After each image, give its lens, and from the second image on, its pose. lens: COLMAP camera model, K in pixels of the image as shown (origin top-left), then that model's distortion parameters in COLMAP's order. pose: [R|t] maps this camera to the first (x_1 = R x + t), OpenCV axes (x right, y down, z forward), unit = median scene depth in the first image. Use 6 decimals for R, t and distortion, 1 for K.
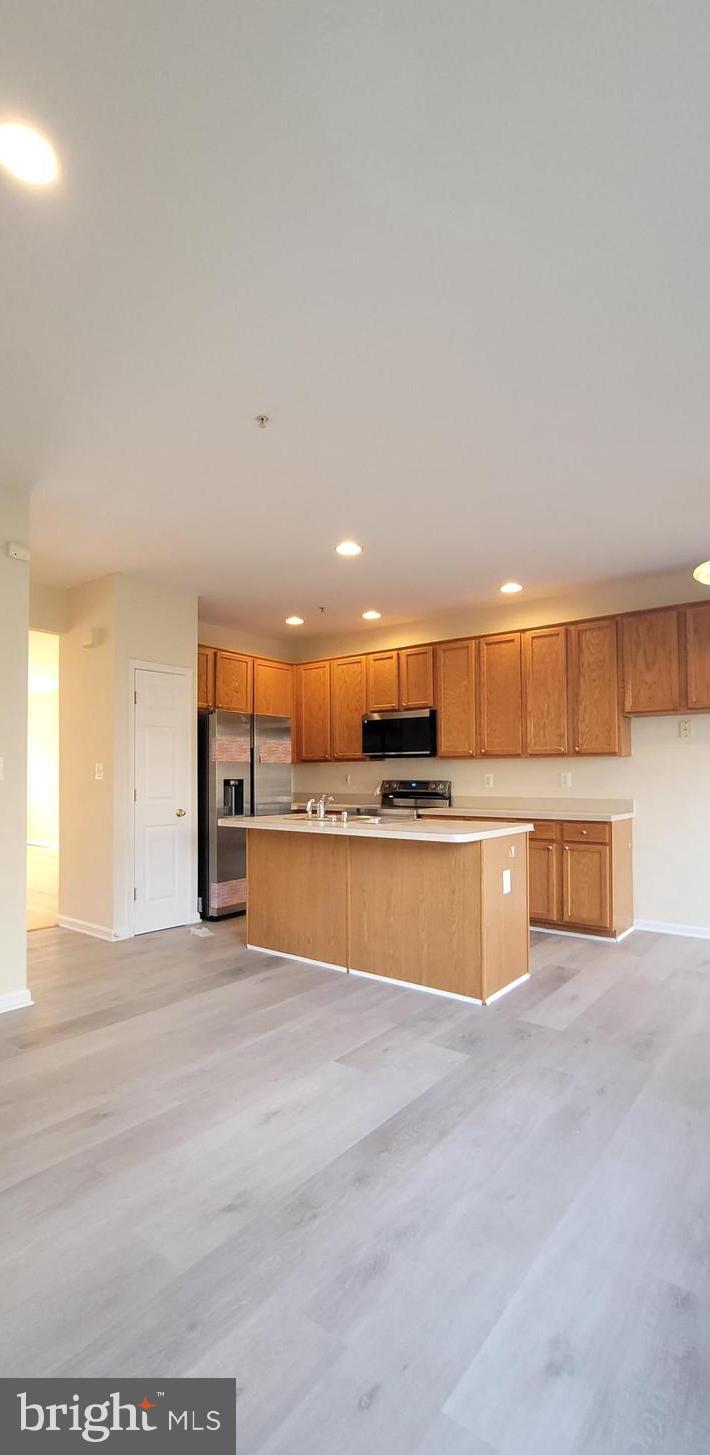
lens RADIAL K [[623.7, 0, 350.2], [0, 623.7, 759.9], [0, 0, 1]] dist [-0.000589, 0.000123]
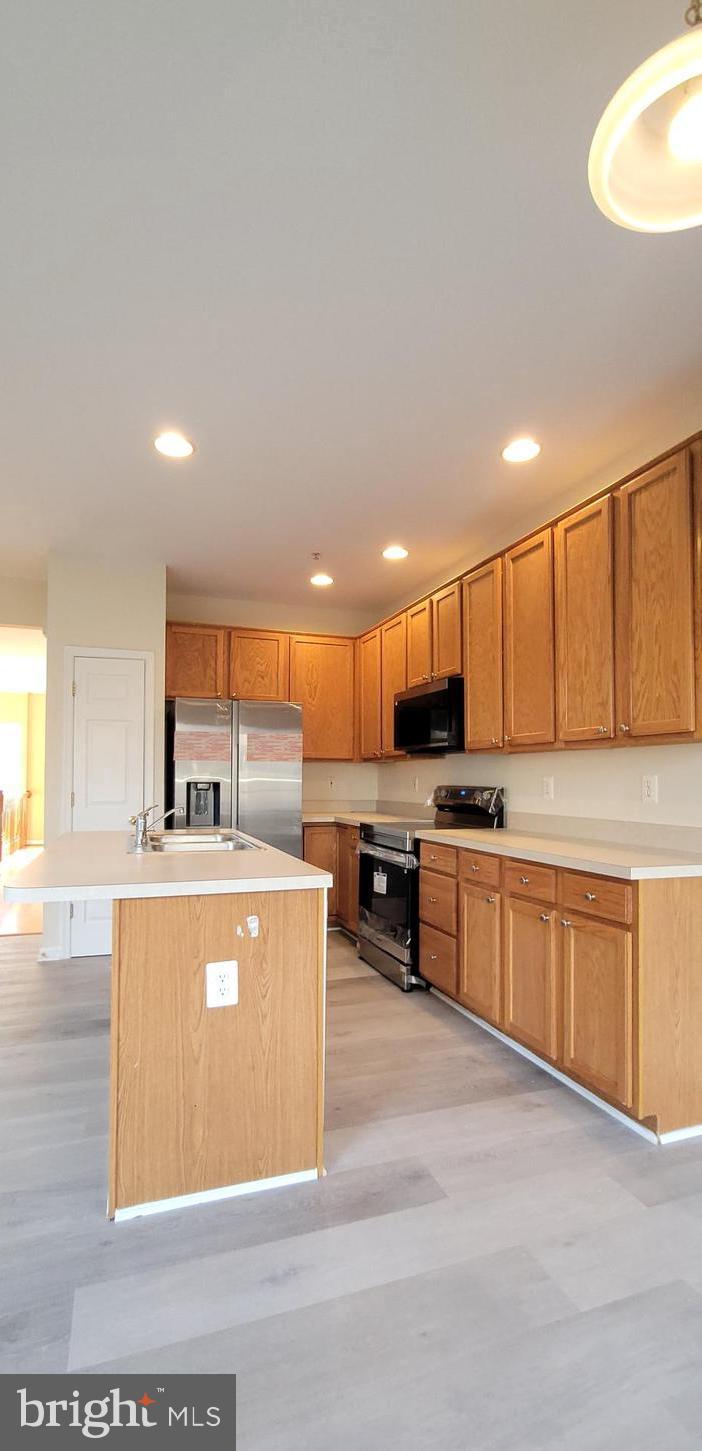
lens RADIAL K [[623.9, 0, 341.7], [0, 623.9, 759.6], [0, 0, 1]] dist [0.000899, 0.000088]
pose [[0.839717, -0.010659, -0.542920, 0.394538], [0.007187, 0.999938, -0.008517, 0.009776], [0.542977, 0.003250, 0.839741, 0.397762]]
